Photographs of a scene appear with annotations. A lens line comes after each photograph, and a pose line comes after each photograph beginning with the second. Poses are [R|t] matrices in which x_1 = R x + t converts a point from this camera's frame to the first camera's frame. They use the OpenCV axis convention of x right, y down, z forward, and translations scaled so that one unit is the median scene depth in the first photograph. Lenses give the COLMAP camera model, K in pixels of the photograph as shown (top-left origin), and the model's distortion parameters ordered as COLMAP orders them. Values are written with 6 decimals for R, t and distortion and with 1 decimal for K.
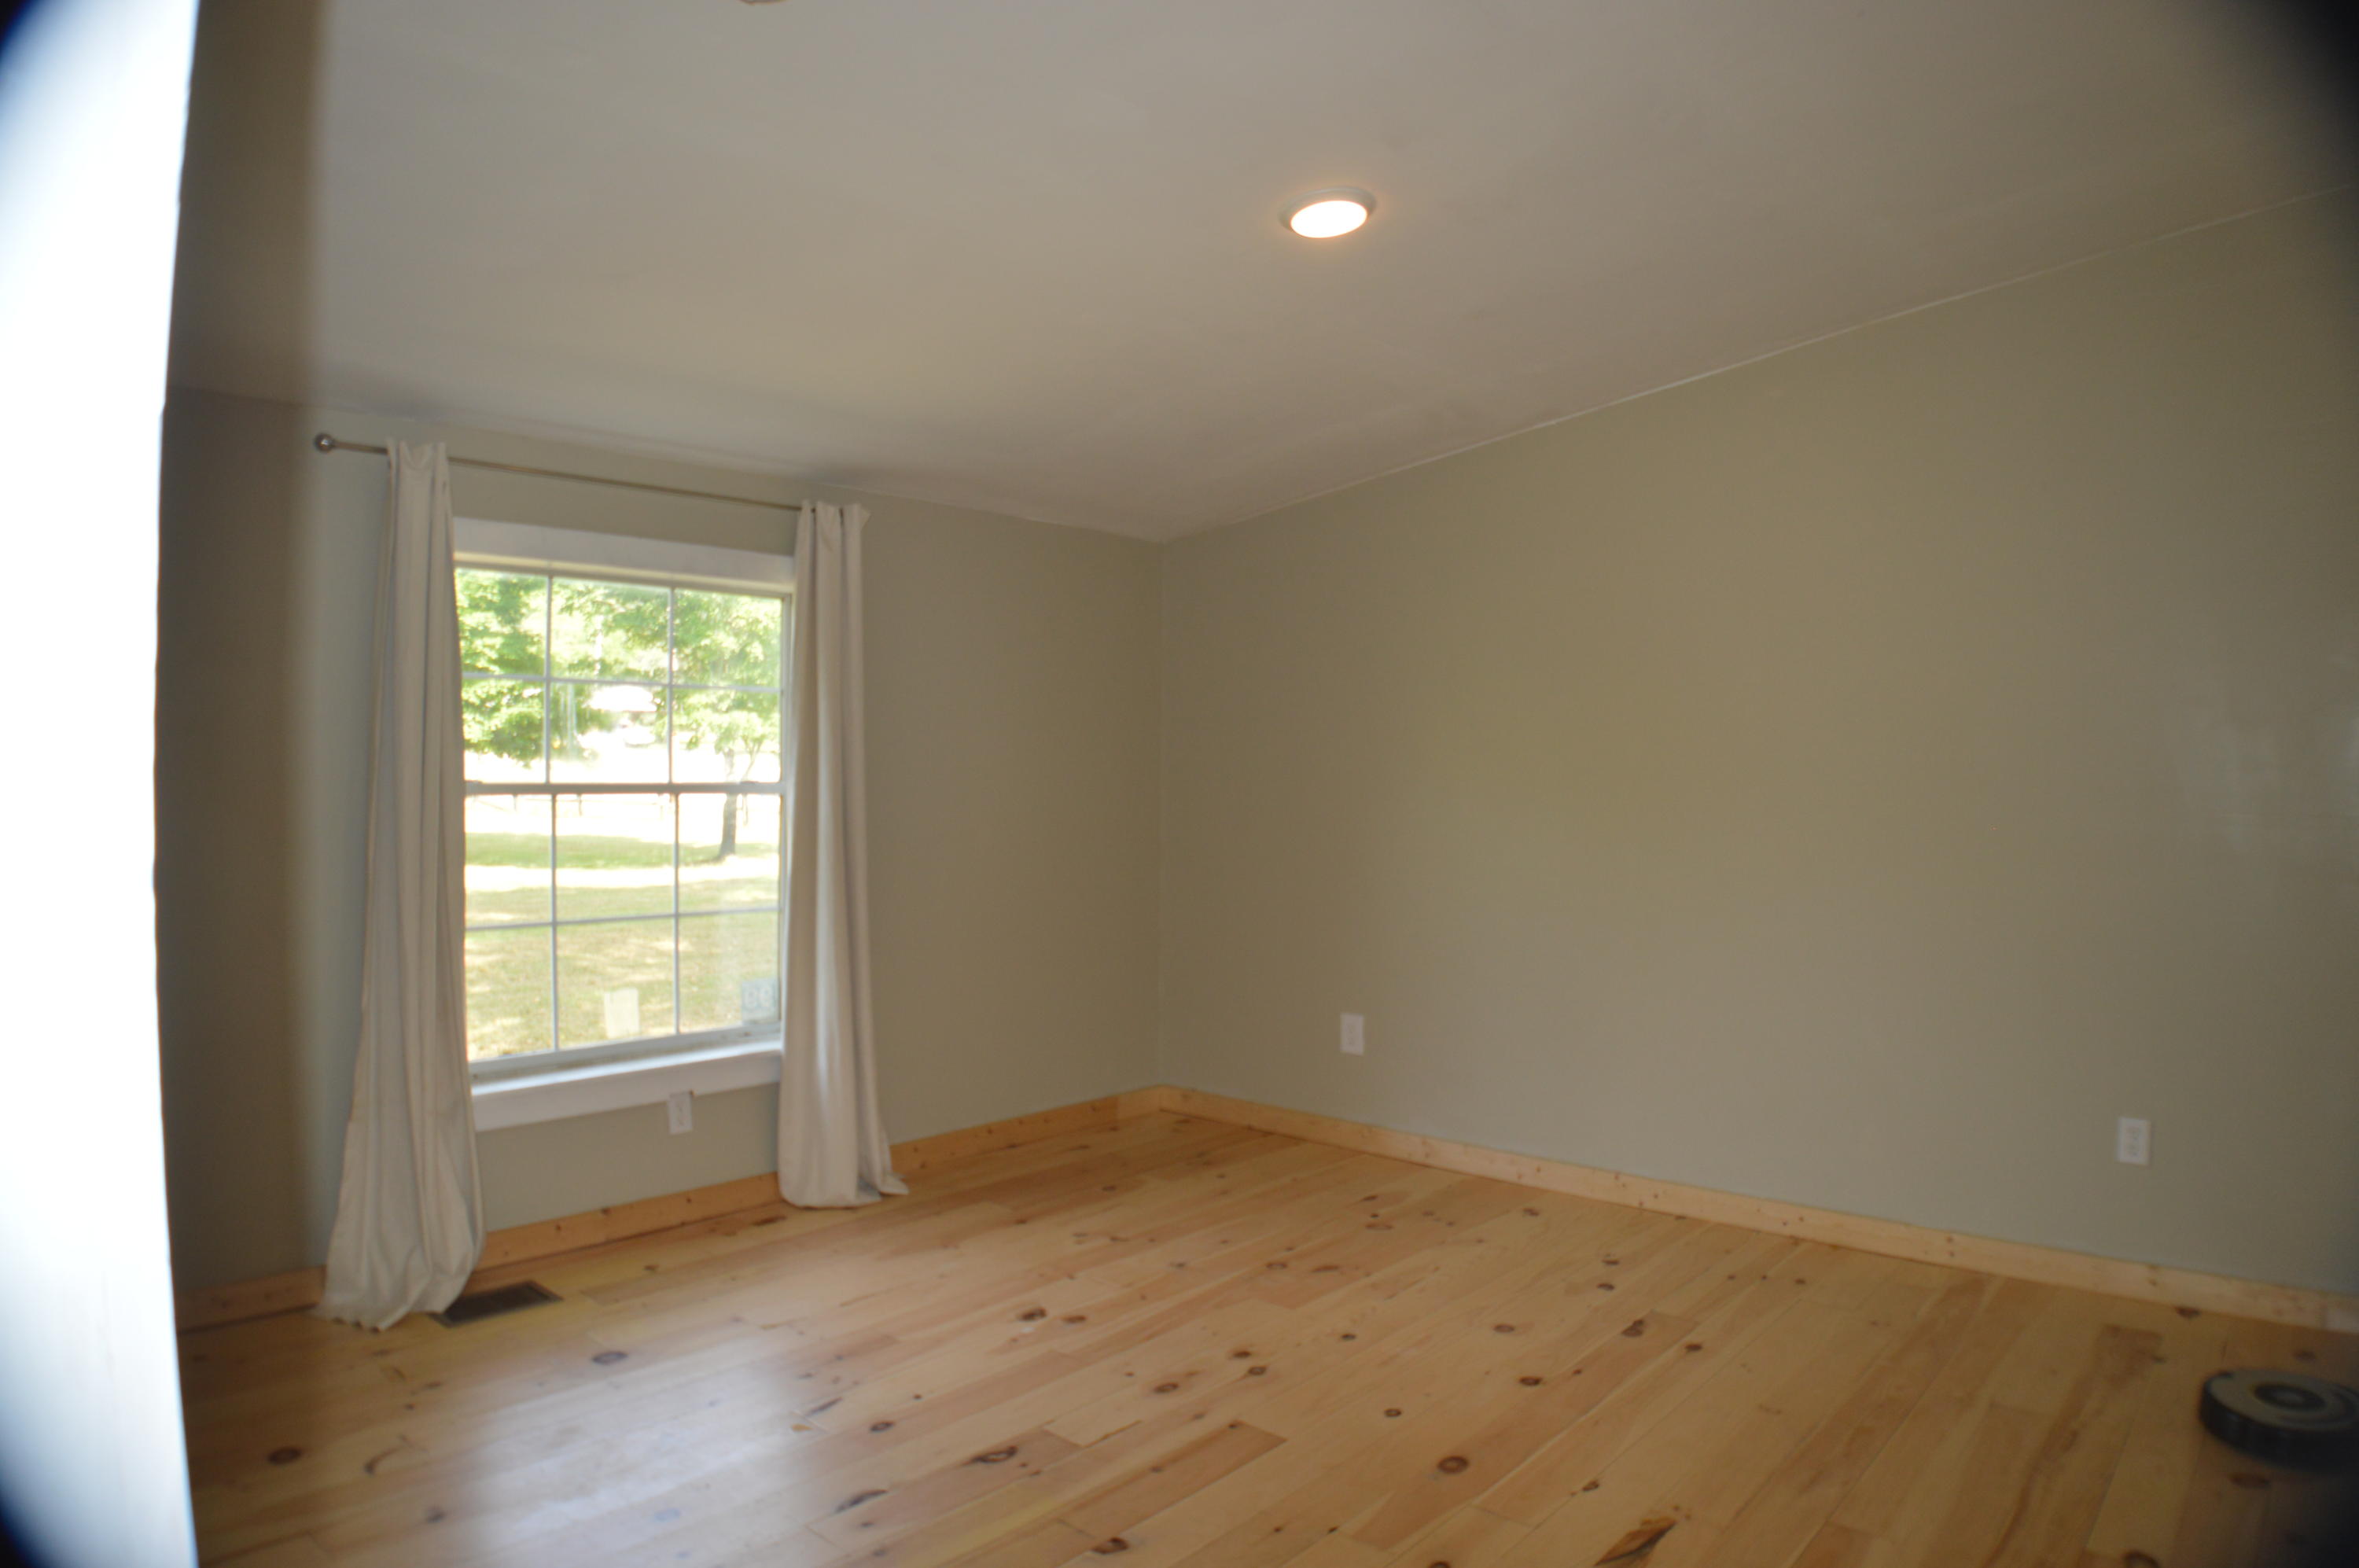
lens RADIAL K [[1431.9, 0, 1172.6], [0, 1431.9, 769.3], [0, 0, 1]] dist [-0.161430, 0.039324]
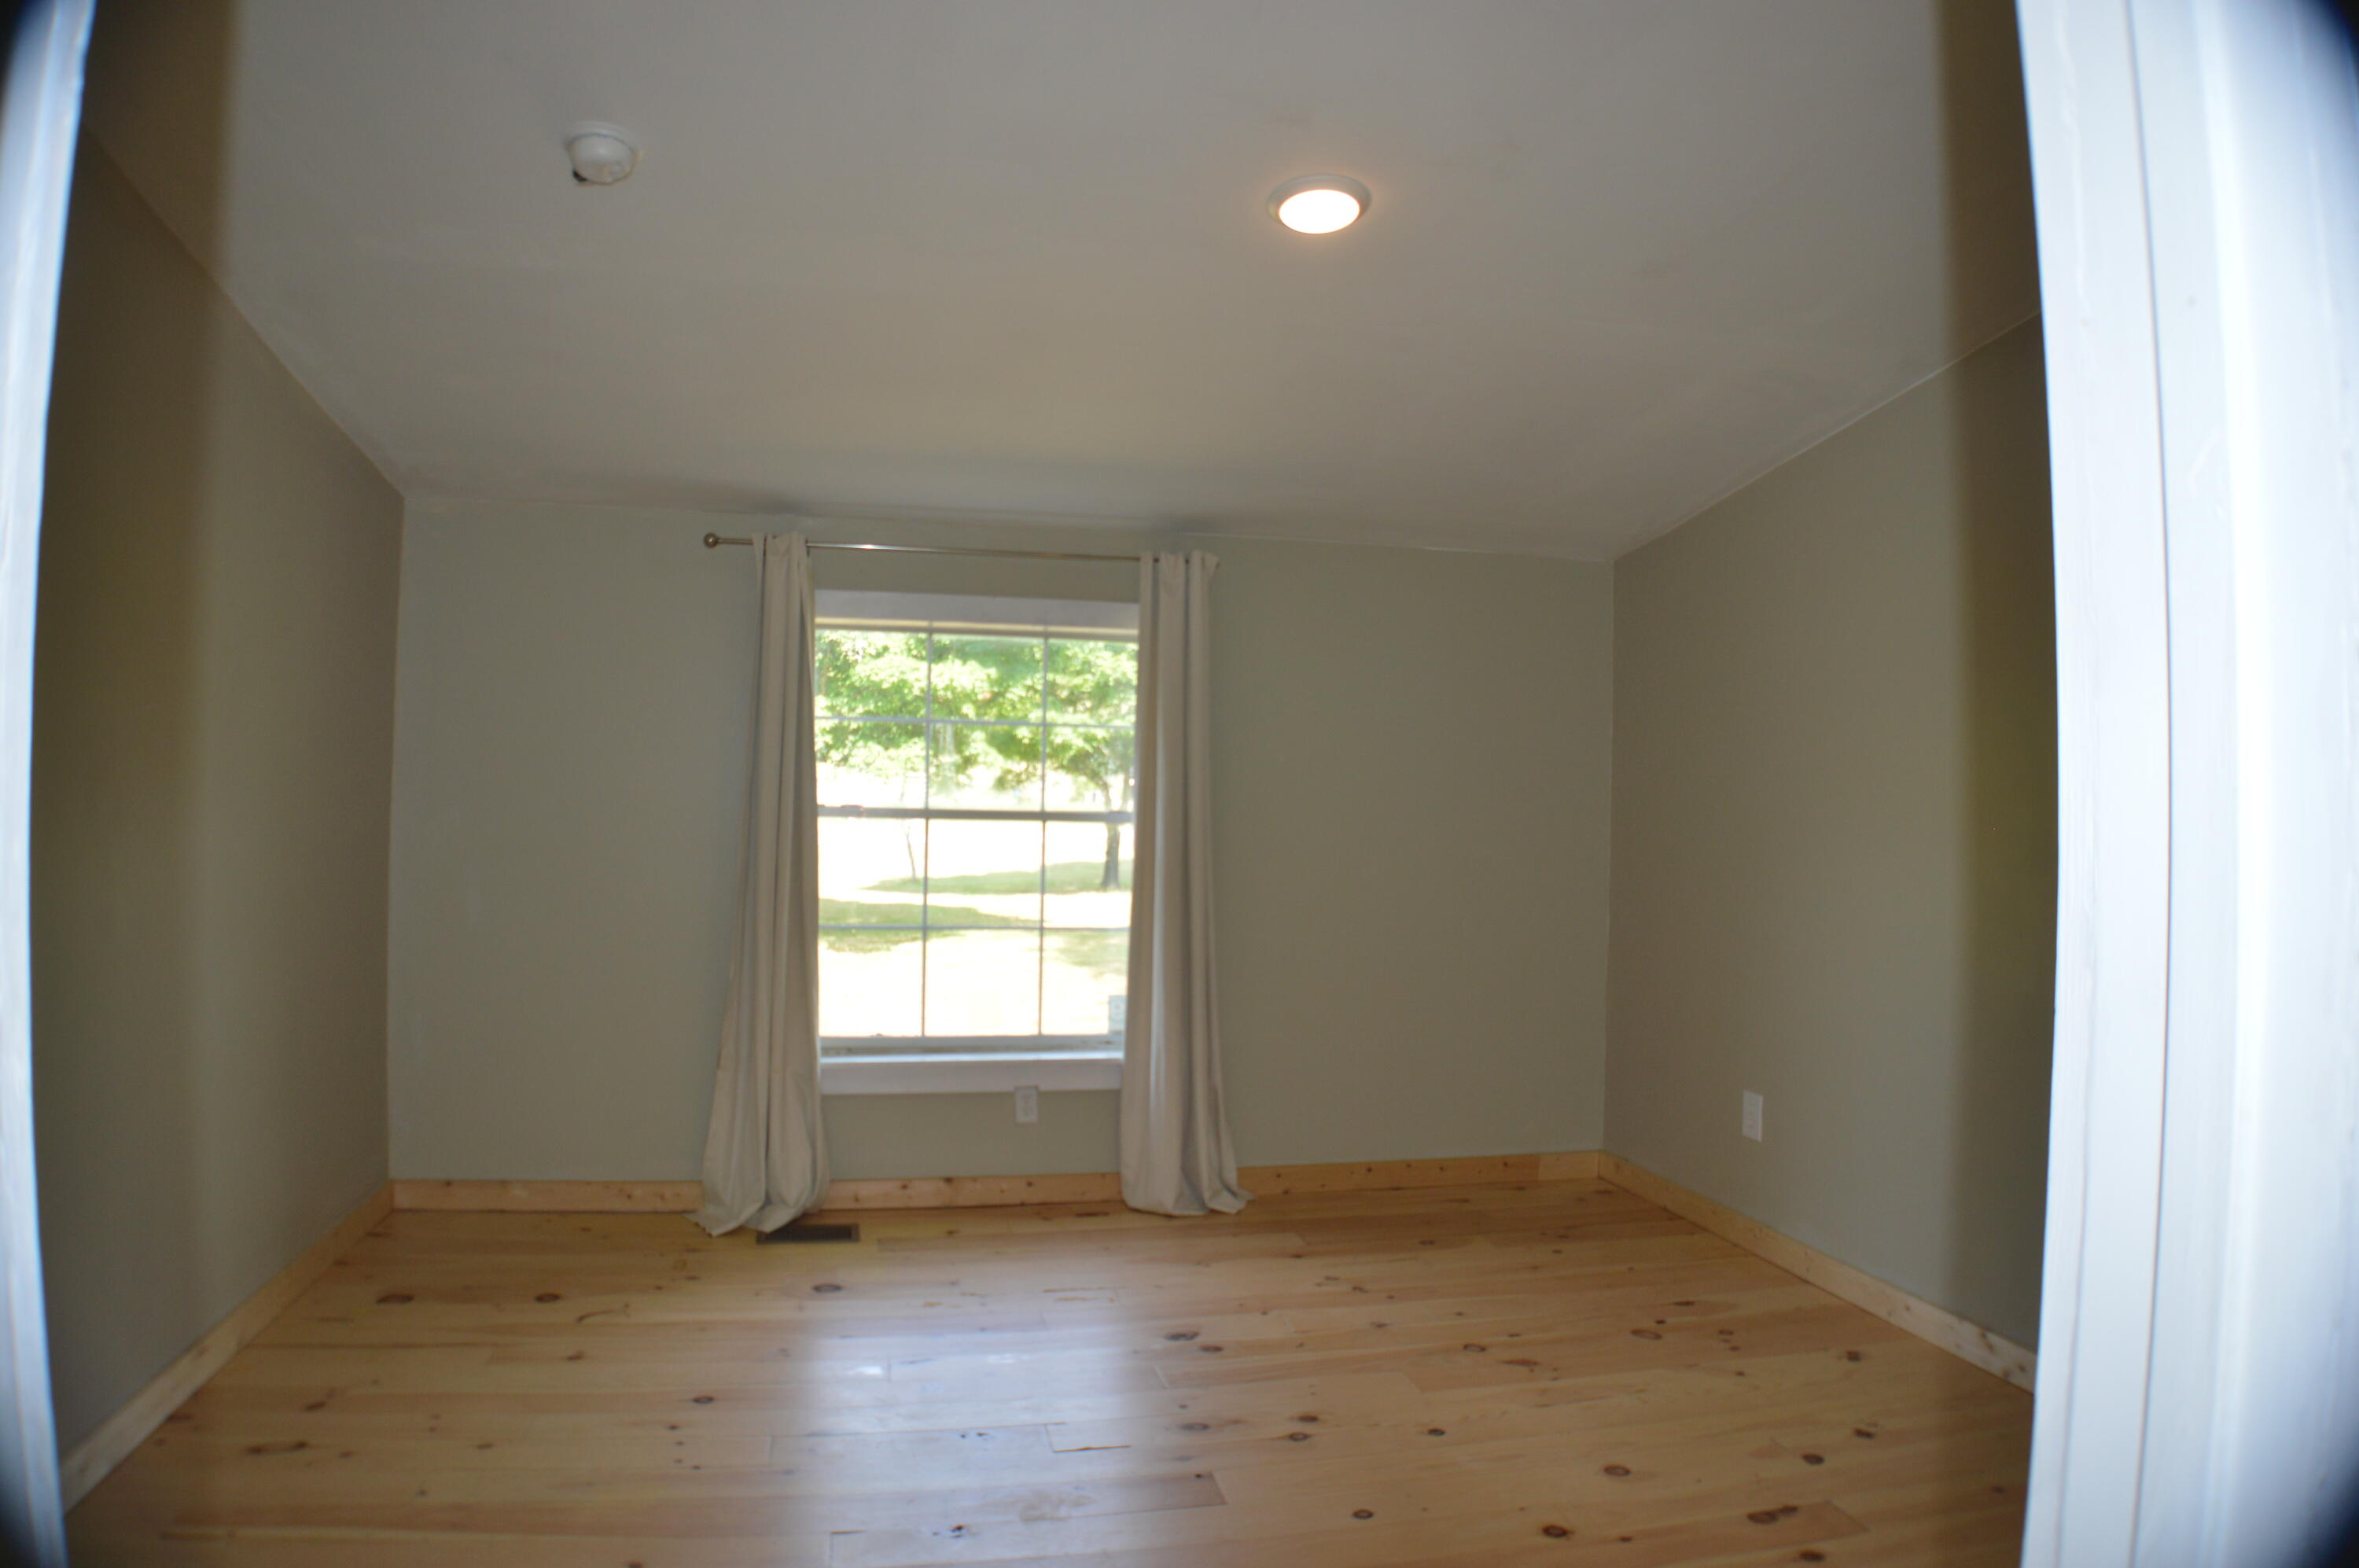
lens RADIAL K [[1431.9, 0, 1172.6], [0, 1431.9, 769.3], [0, 0, 1]] dist [-0.161430, 0.039324]
pose [[0.807501, -0.003313, -0.589857, 0.402990], [-0.015360, 0.999527, -0.026641, 0.005174], [0.589667, 0.030573, 0.807068, 0.134500]]
